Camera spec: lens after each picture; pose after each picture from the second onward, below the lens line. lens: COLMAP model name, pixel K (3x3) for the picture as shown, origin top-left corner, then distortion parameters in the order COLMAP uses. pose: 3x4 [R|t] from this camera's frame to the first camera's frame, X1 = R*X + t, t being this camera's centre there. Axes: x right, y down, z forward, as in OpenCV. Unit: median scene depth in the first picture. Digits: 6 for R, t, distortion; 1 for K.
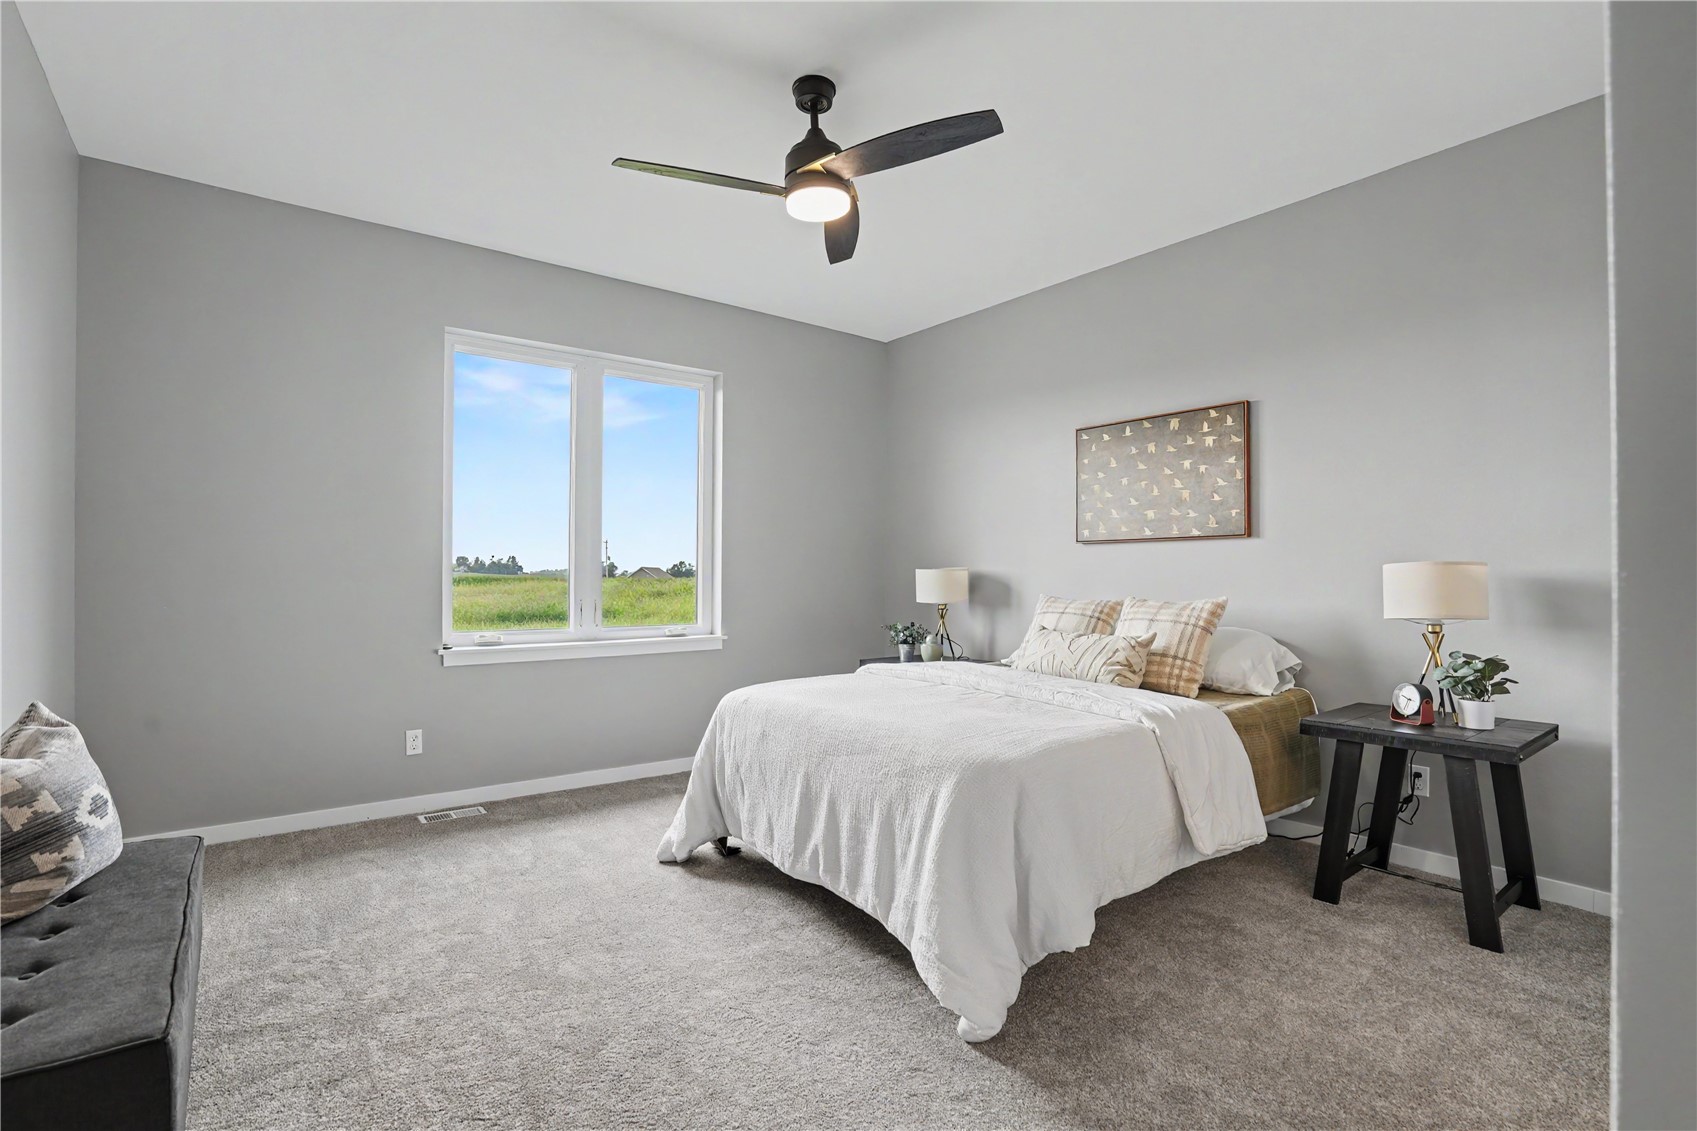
lens RADIAL K [[793.6, 0, 847.4], [0, 793.6, 573.9], [0, 0, 1]] dist [-0.028904, 0.000582]
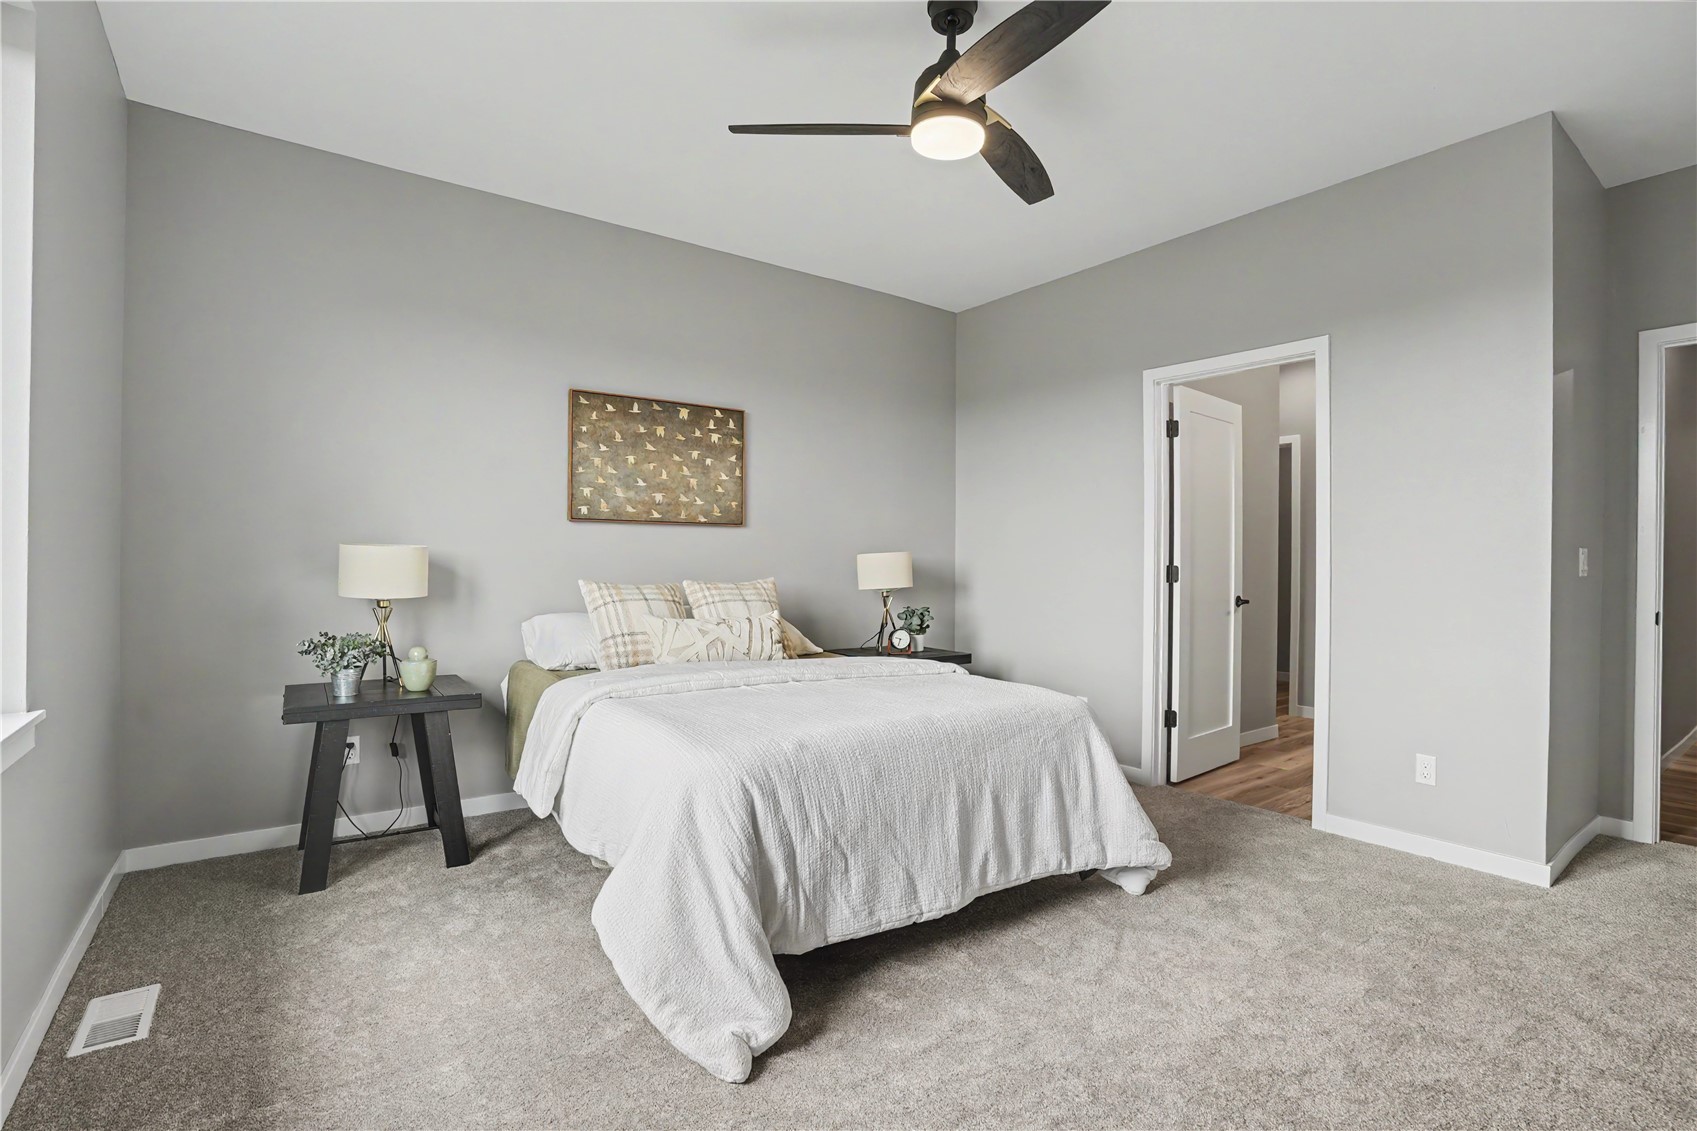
lens RADIAL K [[793.6, 0, 847.4], [0, 793.6, 573.9], [0, 0, 1]] dist [-0.028904, 0.000582]
pose [[0.039883, -0.023039, 0.998939, -0.639156], [-0.013120, 0.999636, 0.023579, -0.004713], [-0.999118, -0.014047, 0.039566, 0.742179]]
